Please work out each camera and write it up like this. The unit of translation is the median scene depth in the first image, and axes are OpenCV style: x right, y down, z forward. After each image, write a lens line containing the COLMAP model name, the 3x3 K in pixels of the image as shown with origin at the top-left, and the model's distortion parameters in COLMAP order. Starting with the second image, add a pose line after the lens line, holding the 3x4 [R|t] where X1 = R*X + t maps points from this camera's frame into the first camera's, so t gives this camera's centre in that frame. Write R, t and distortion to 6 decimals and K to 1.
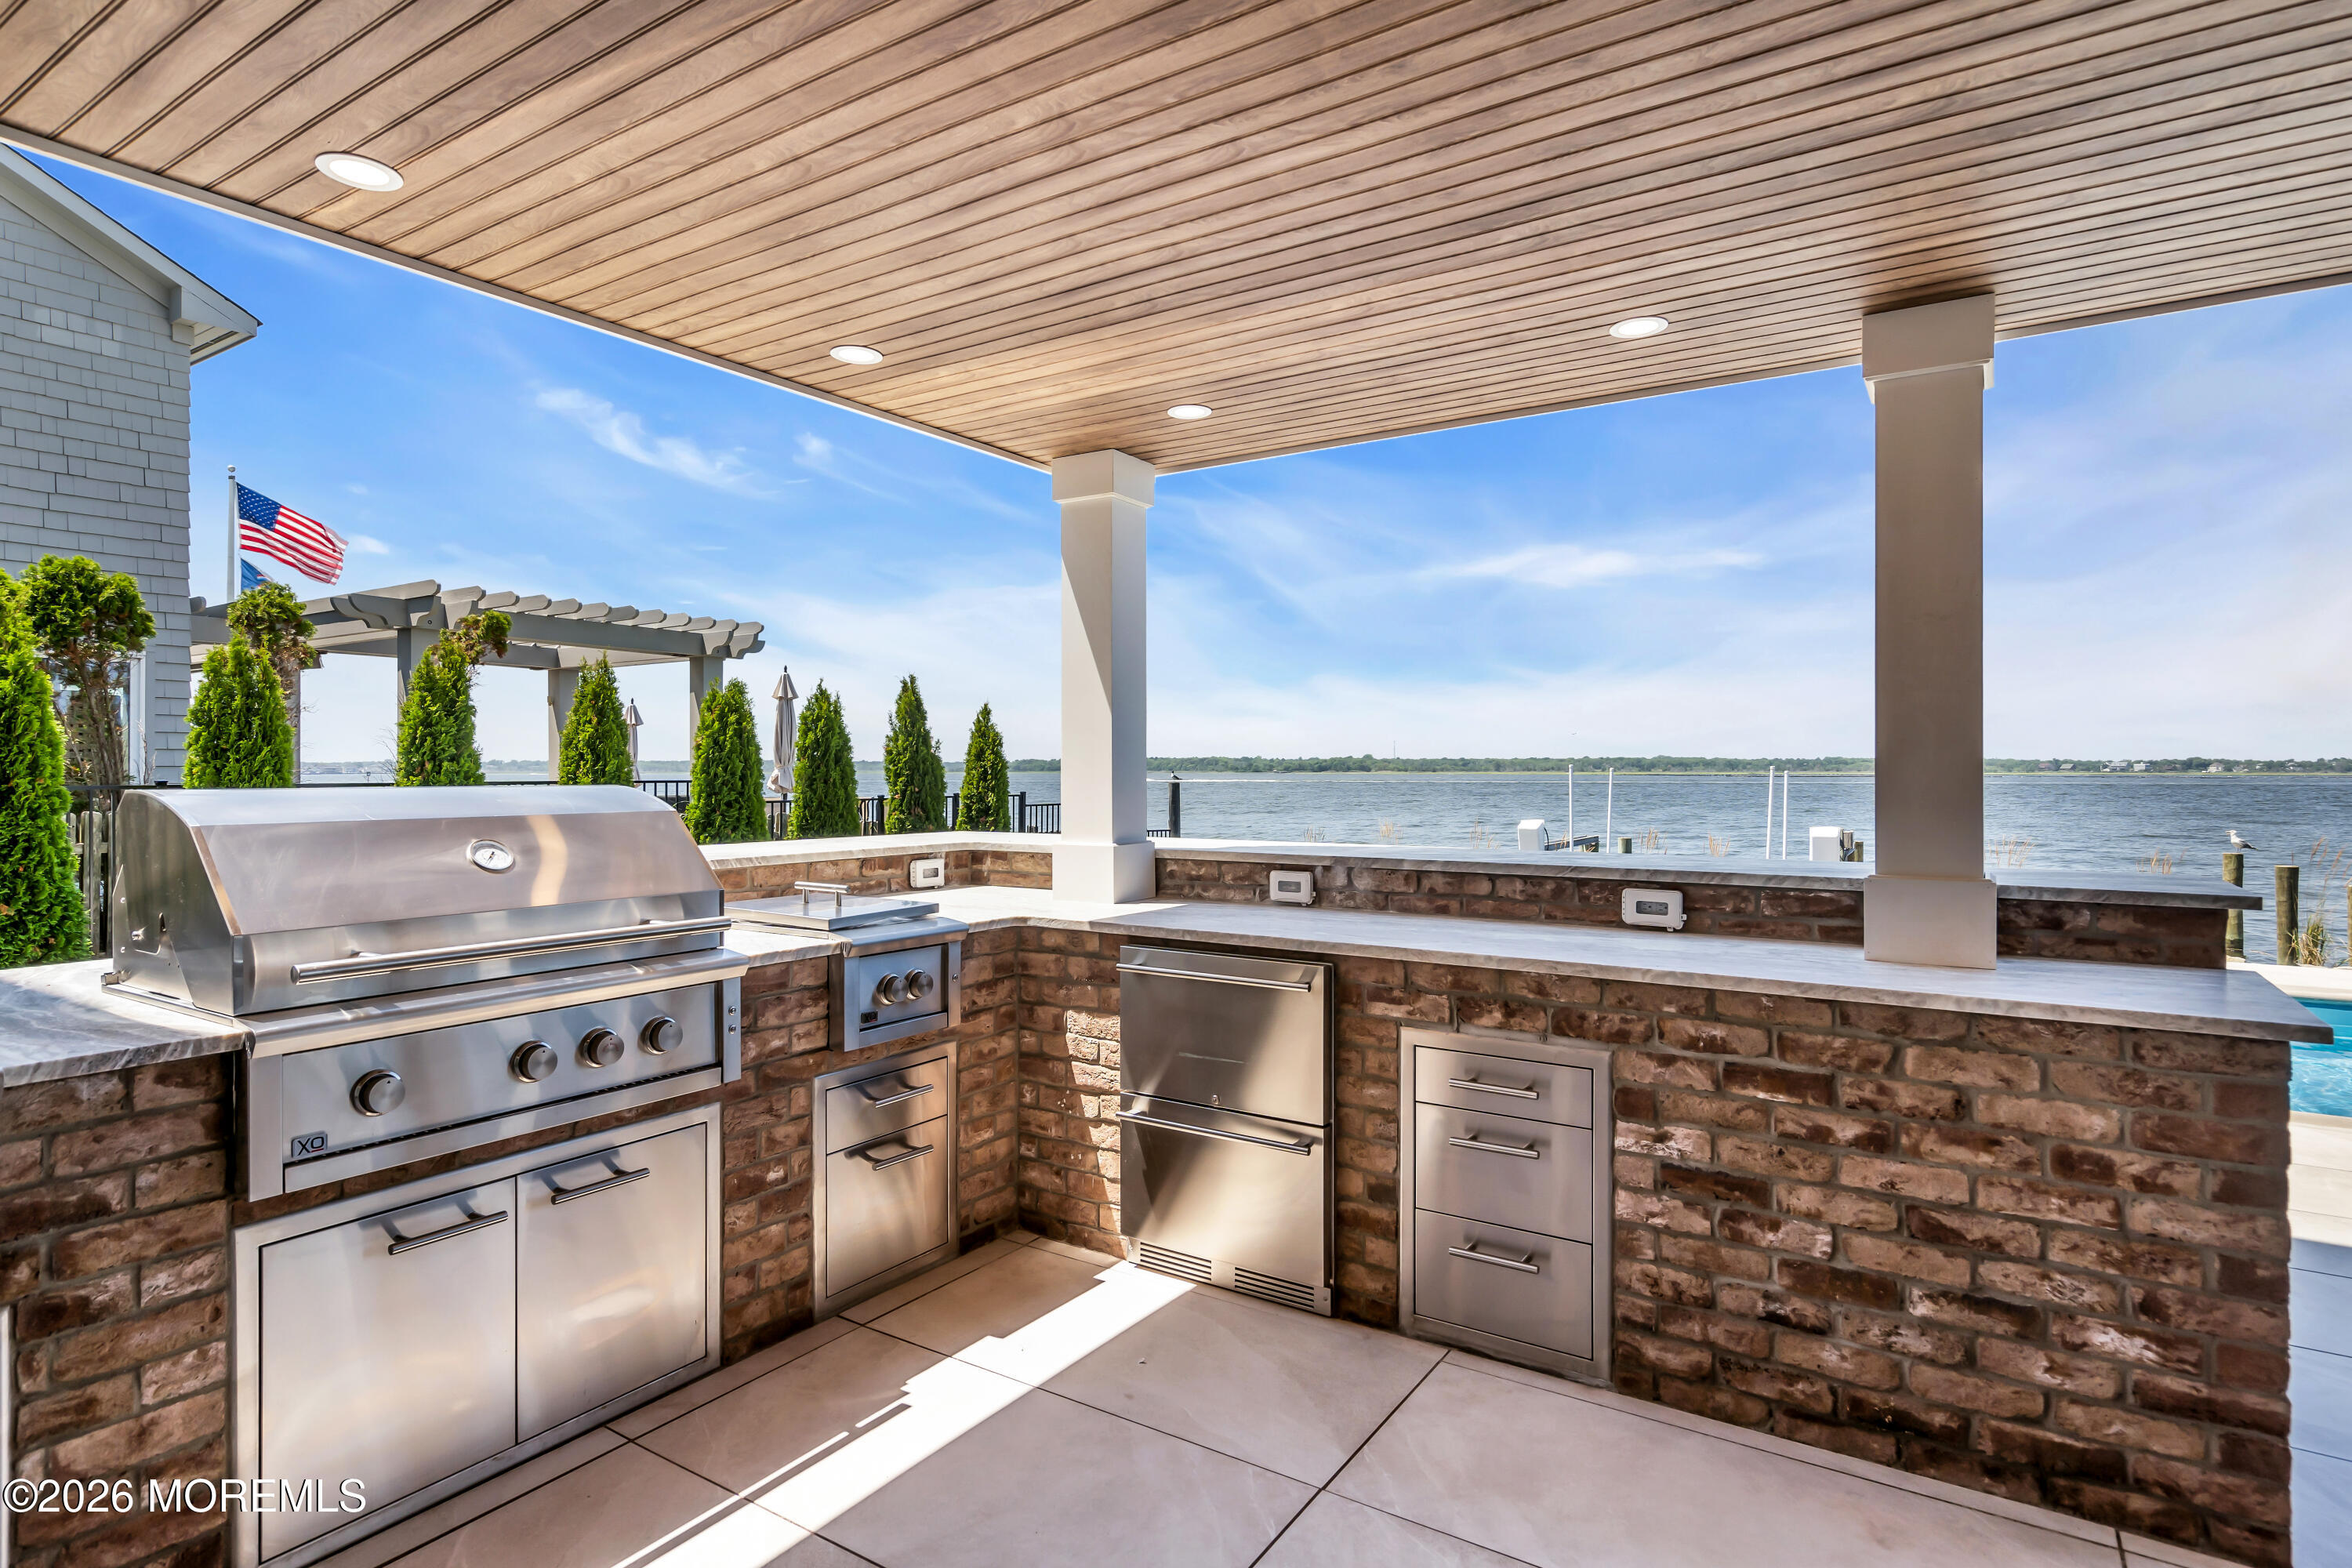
lens RADIAL K [[1232.9, 0, 1156.9], [0, 1232.9, 766.8], [0, 0, 1]] dist [0.008519, -0.001190]
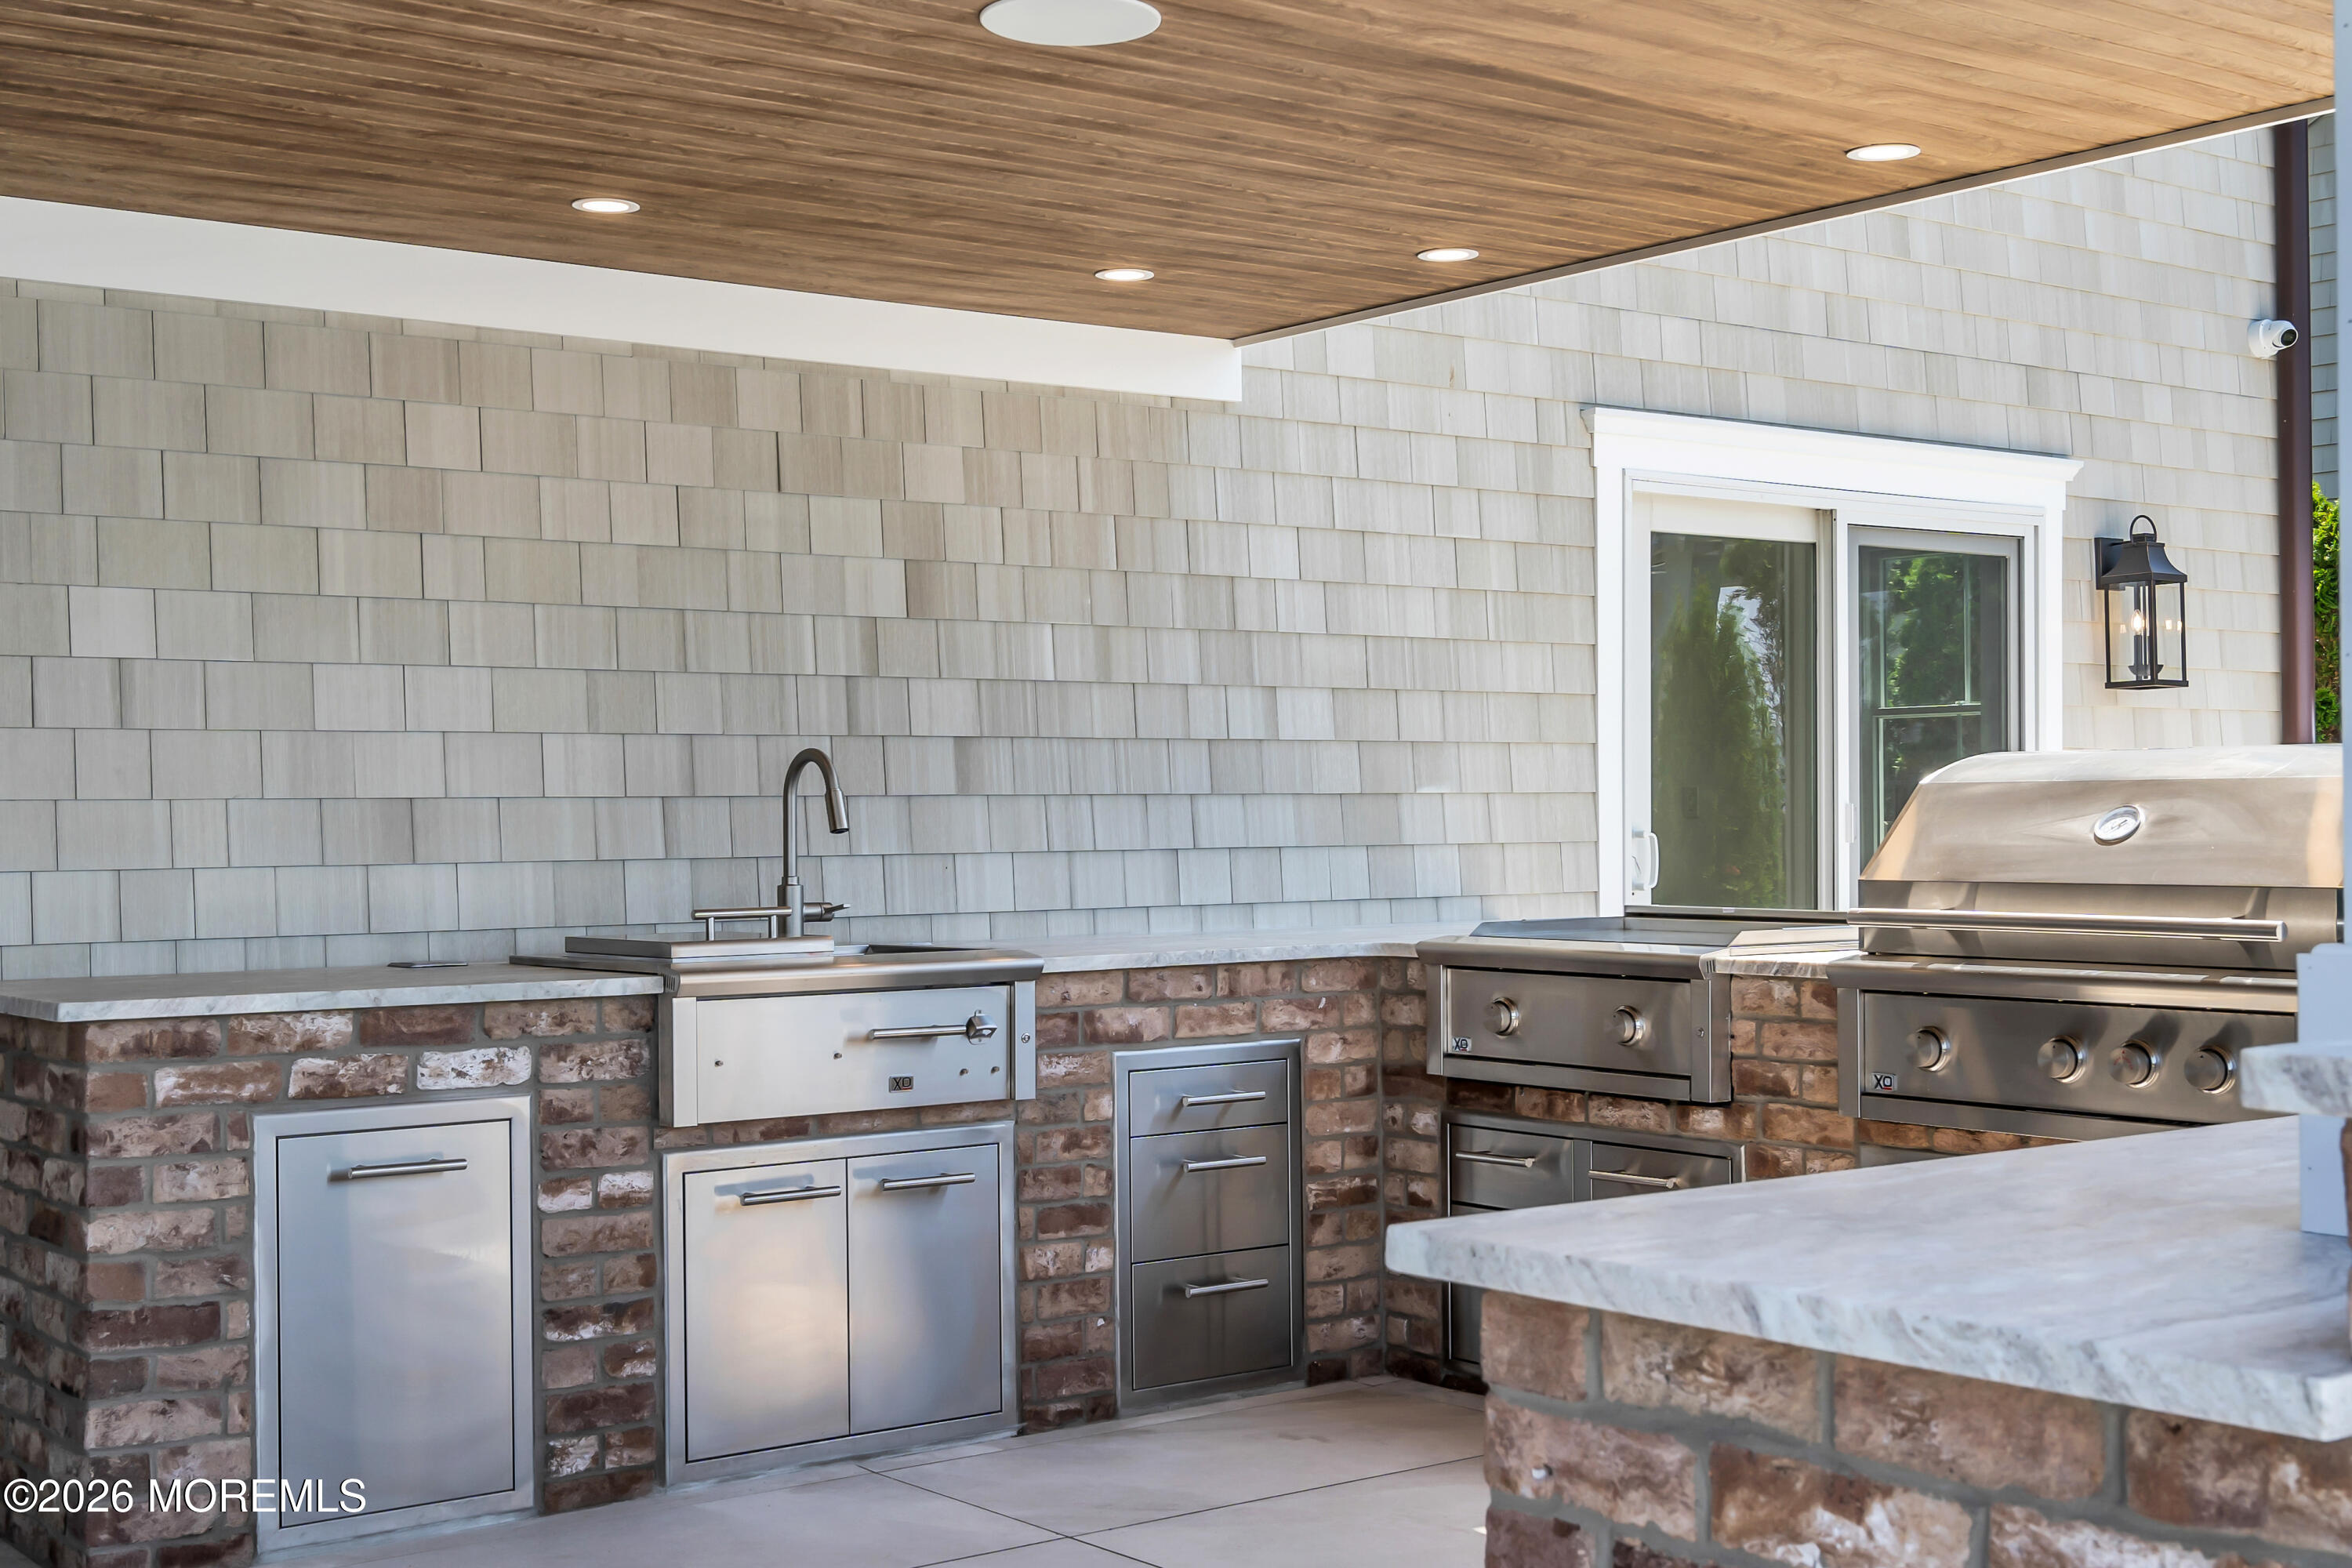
lens RADIAL K [[2903.0, 0, 1176.0], [0, 2903.0, 784.0], [0, 0, 1]] dist [0.003473, -0.001549]
pose [[-0.323504, -0.004814, -0.946214, 1.295591], [0.010988, 0.999901, -0.008844, 0.045419], [0.946163, -0.013258, -0.323419, 0.856667]]
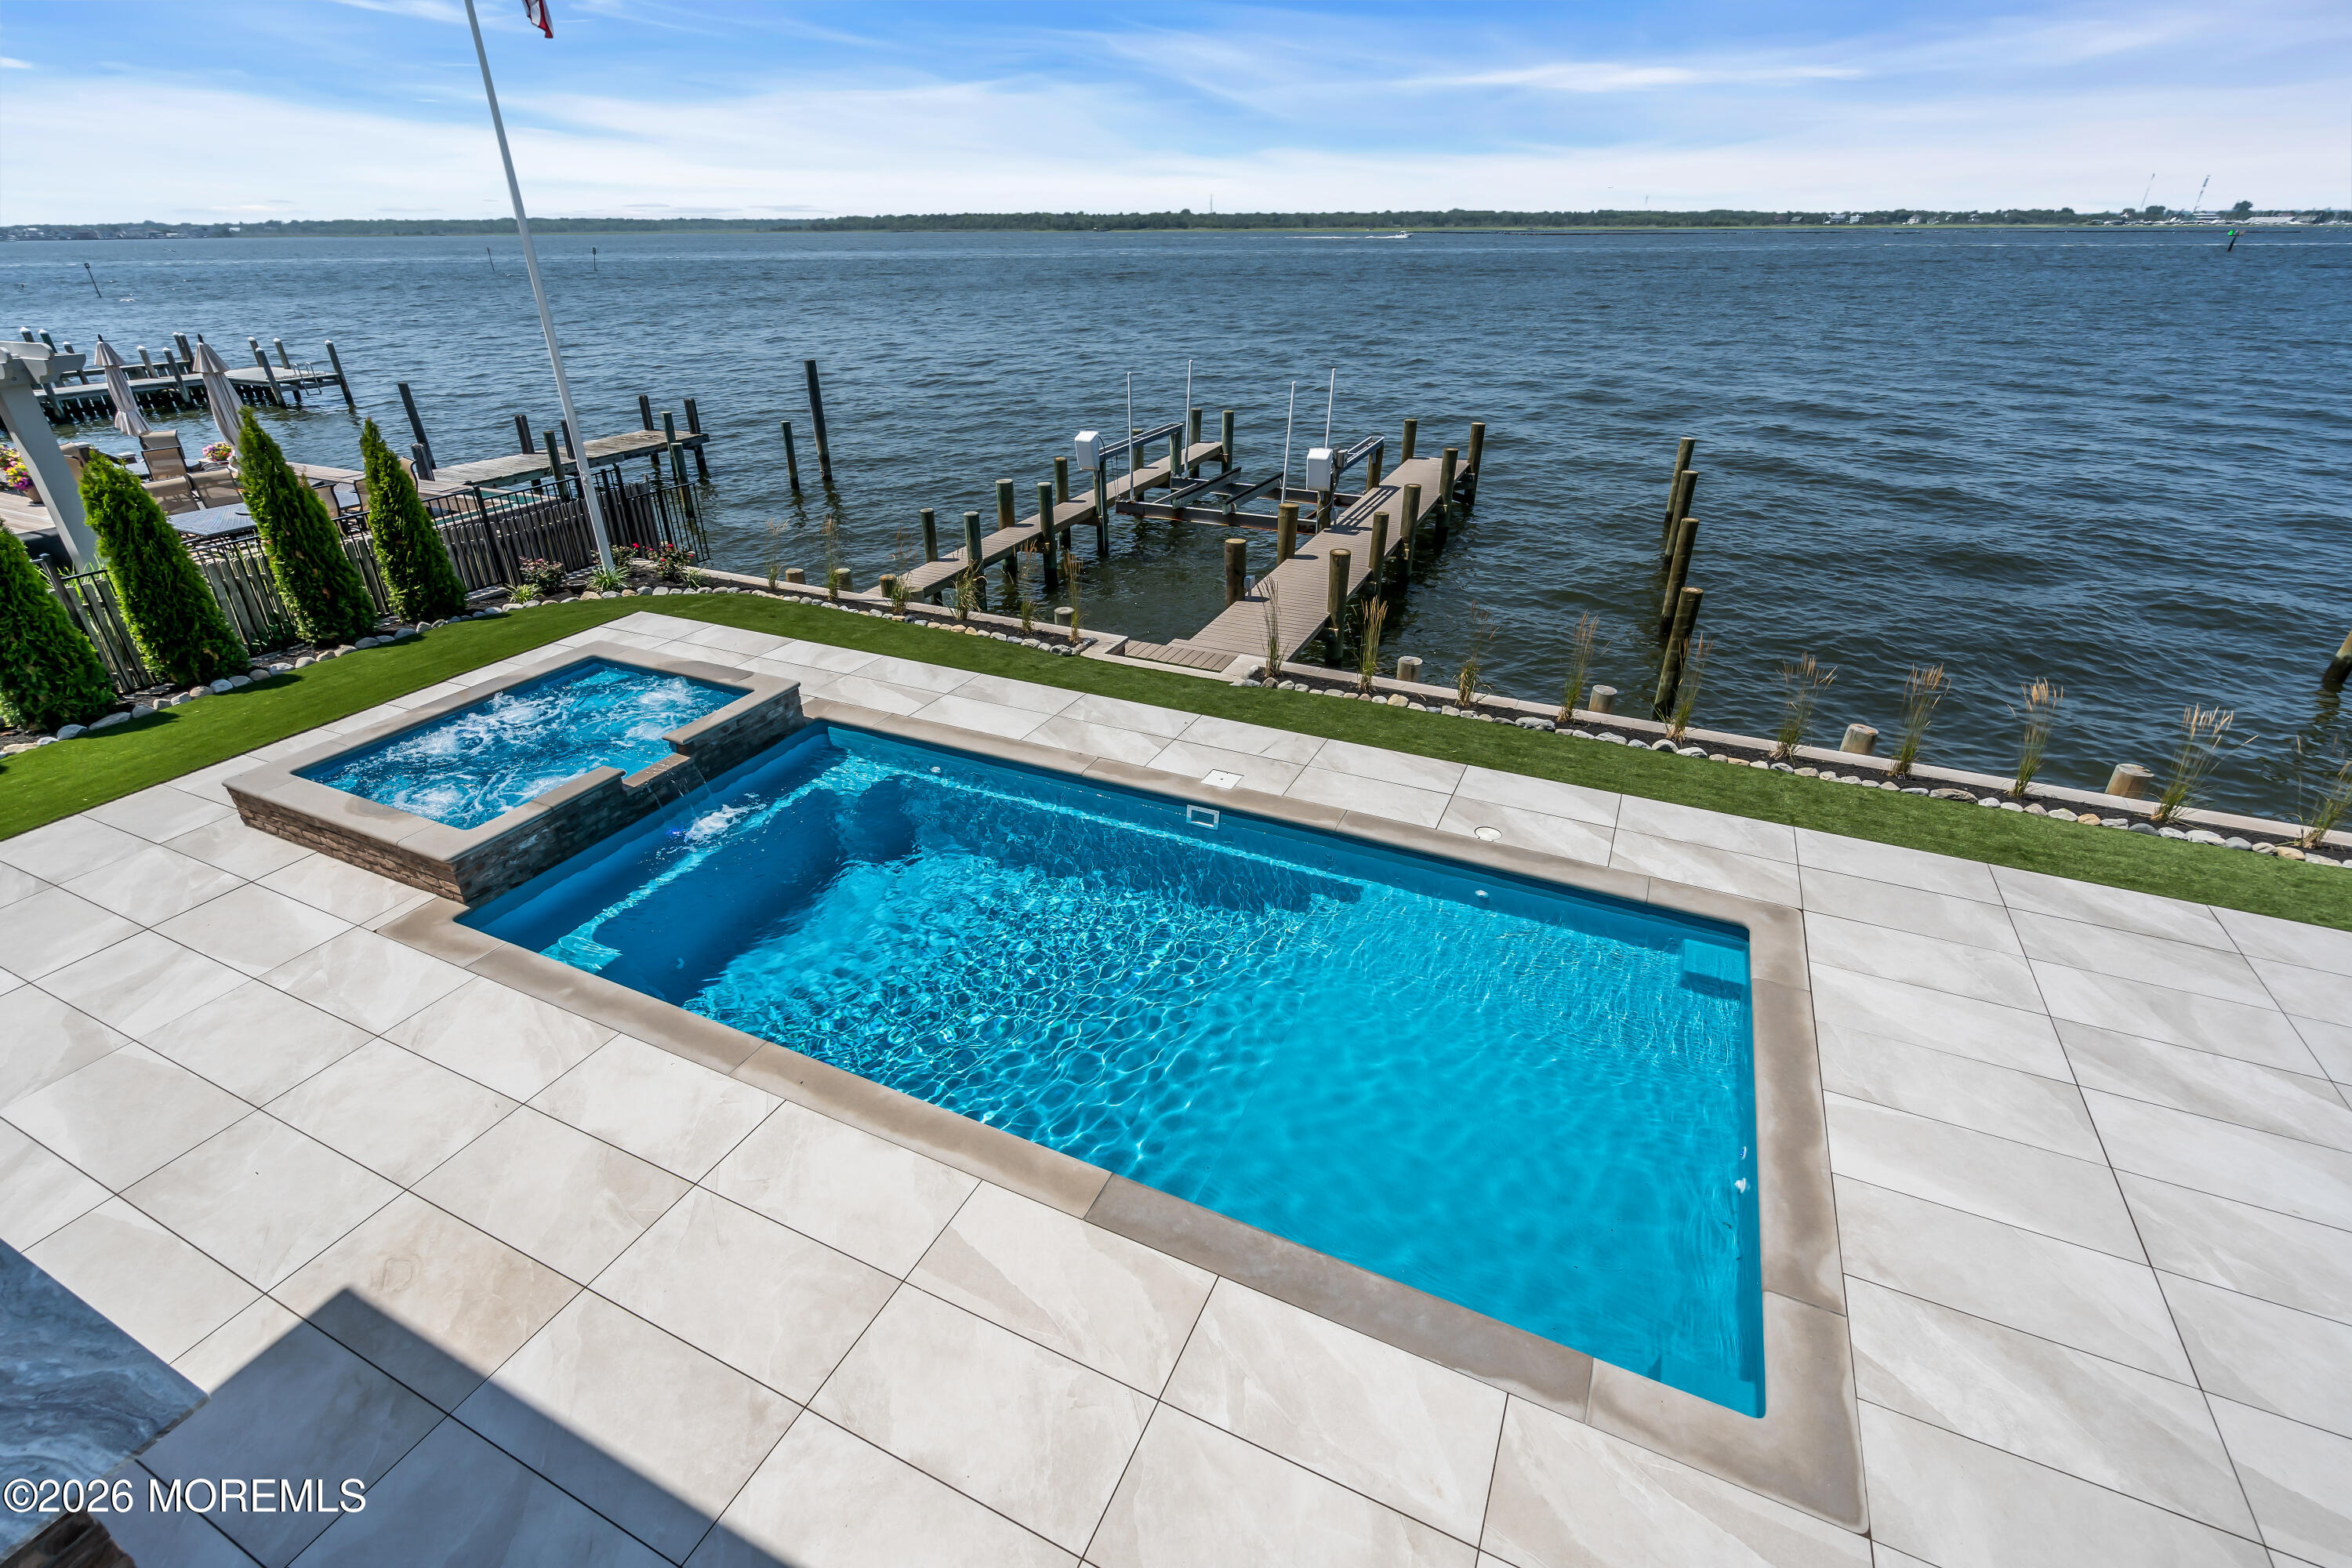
lens RADIAL K [[1060.1, 0, 1157.5], [0, 1060.1, 785.7], [0, 0, 1]] dist [-0.003297, 0.000936]
pose [[0.990023, -0.071539, 0.121398, 1.714719], [0.005905, 0.881843, 0.471505, -0.904585], [-0.140785, -0.466084, 0.873467, 0.288714]]
